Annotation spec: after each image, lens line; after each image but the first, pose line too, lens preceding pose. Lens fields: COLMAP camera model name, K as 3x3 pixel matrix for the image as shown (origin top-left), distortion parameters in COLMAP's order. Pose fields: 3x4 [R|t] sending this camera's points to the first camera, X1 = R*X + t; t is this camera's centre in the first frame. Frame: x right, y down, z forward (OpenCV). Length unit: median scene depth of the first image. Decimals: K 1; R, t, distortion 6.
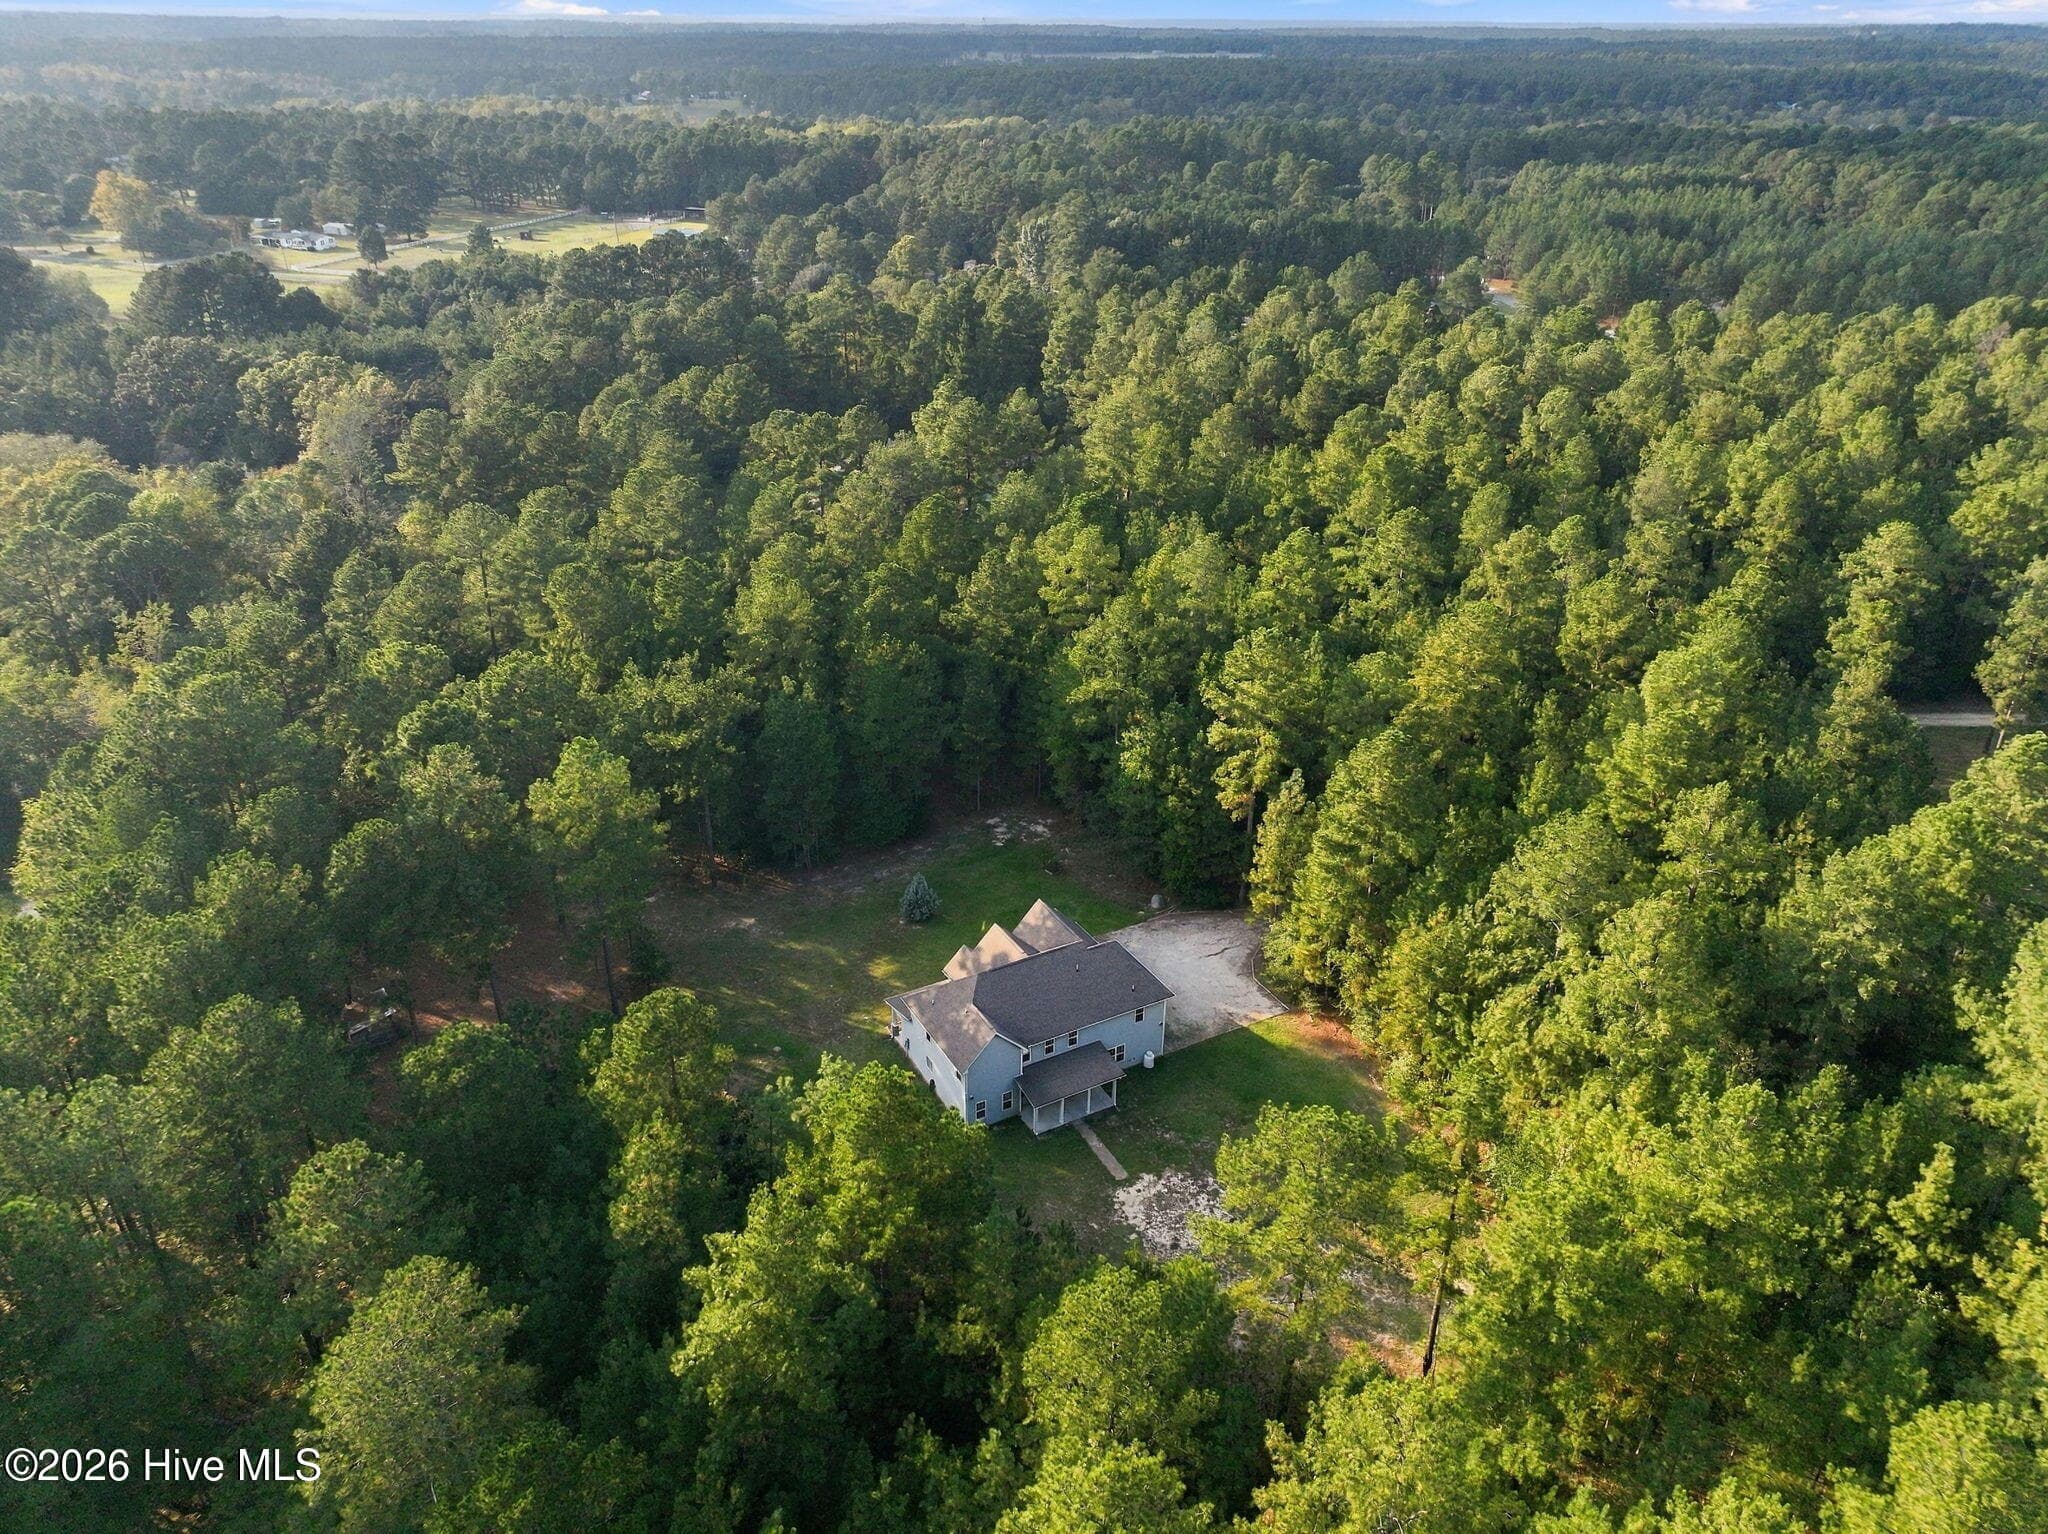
lens RADIAL K [[1436.6, 0, 1024.0], [0, 1436.6, 767.0], [0, 0, 1]] dist [0.009679, 0.008590]
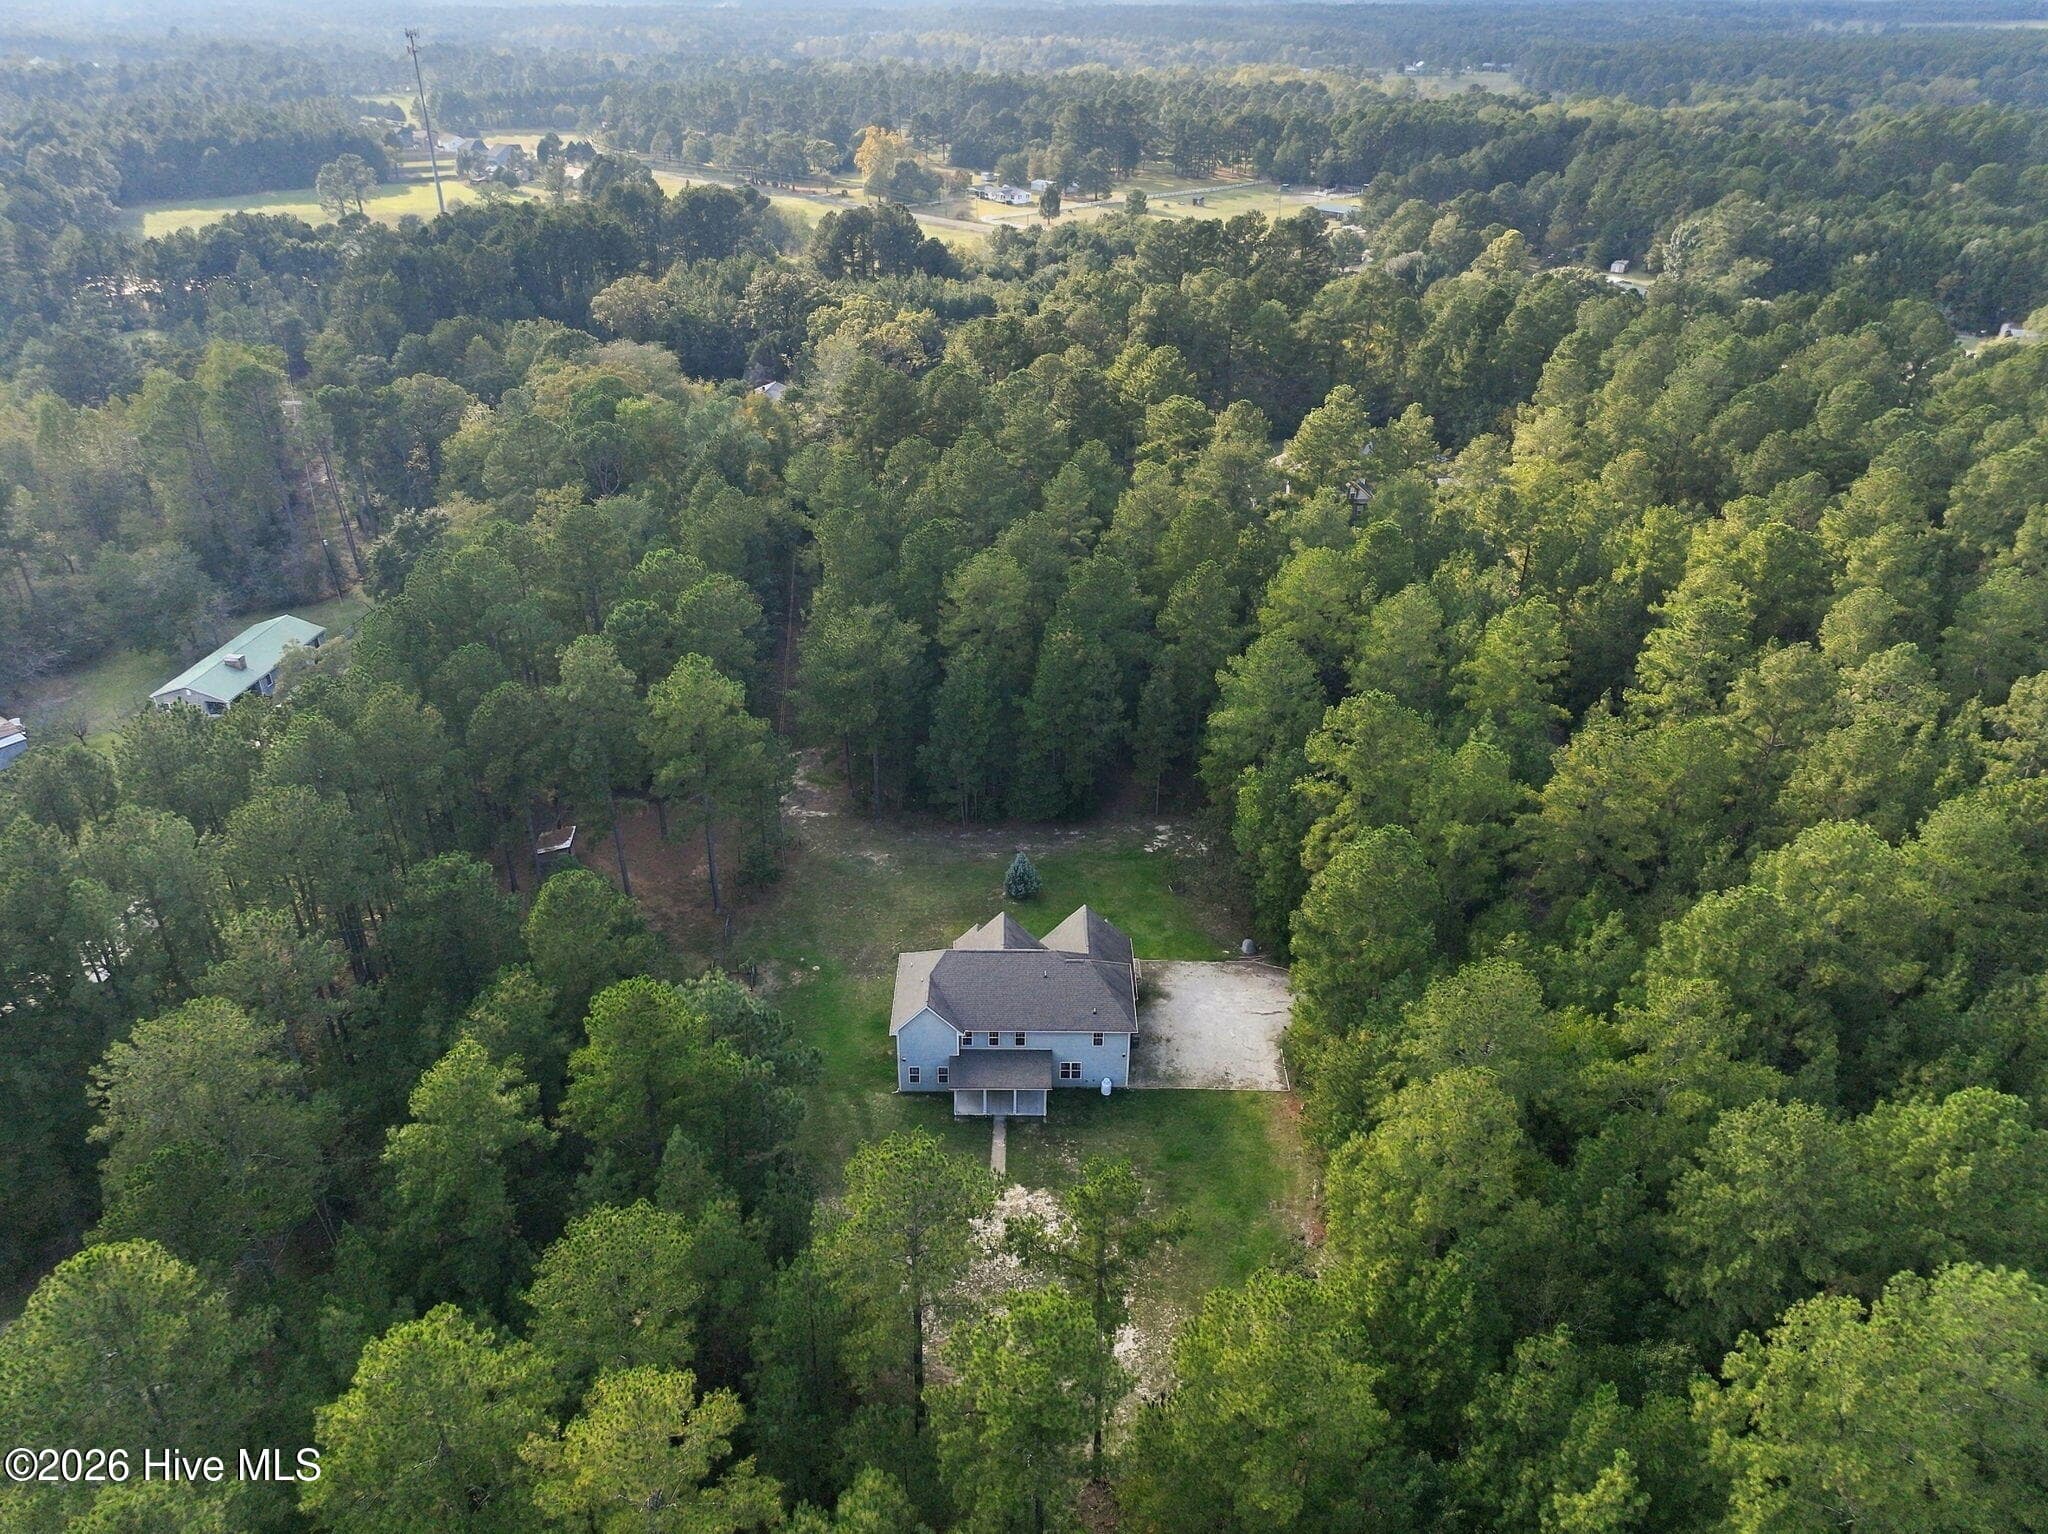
lens RADIAL K [[1436.6, 0, 1024.0], [0, 1436.6, 767.0], [0, 0, 1]] dist [0.009679, 0.008590]
pose [[0.876291, 0.232081, -0.422199, 0.362506], [-0.224131, 0.972102, 0.069168, -0.060553], [0.426473, 0.034017, 0.903861, 0.060765]]
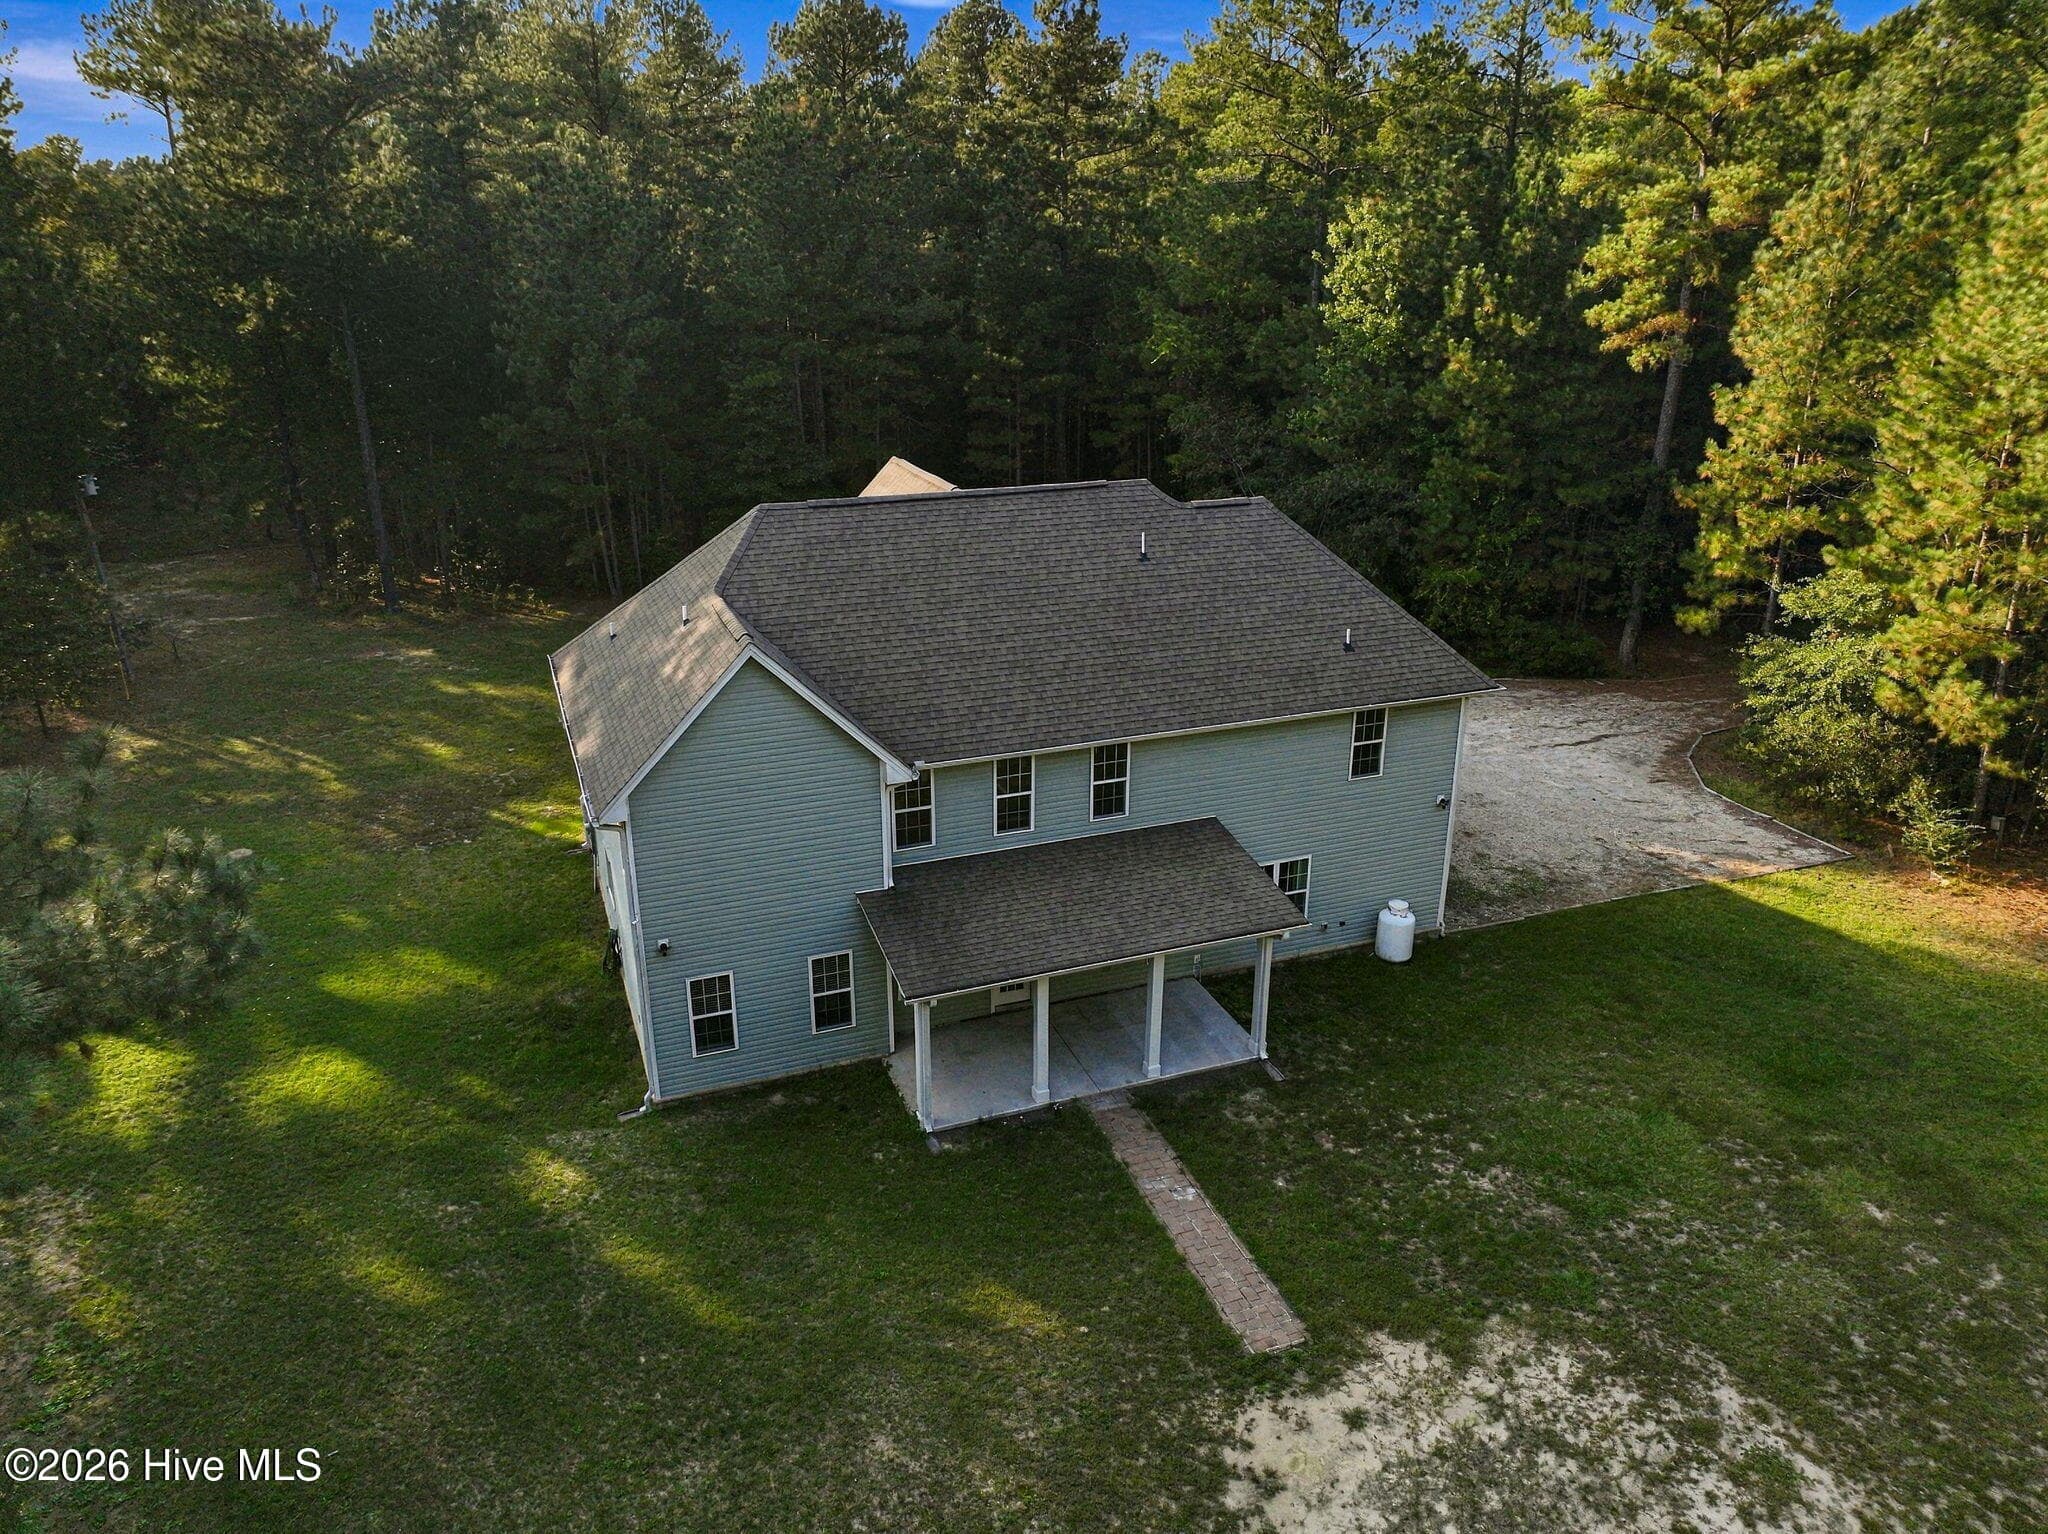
lens RADIAL K [[1436.6, 0, 1024.0], [0, 1436.6, 767.0], [0, 0, 1]] dist [0.009679, 0.008590]
pose [[0.989520, 0.035211, -0.140039, 0.047465], [-0.051072, 0.992470, -0.111332, 0.184631], [0.135064, 0.117317, 0.983867, 0.633136]]
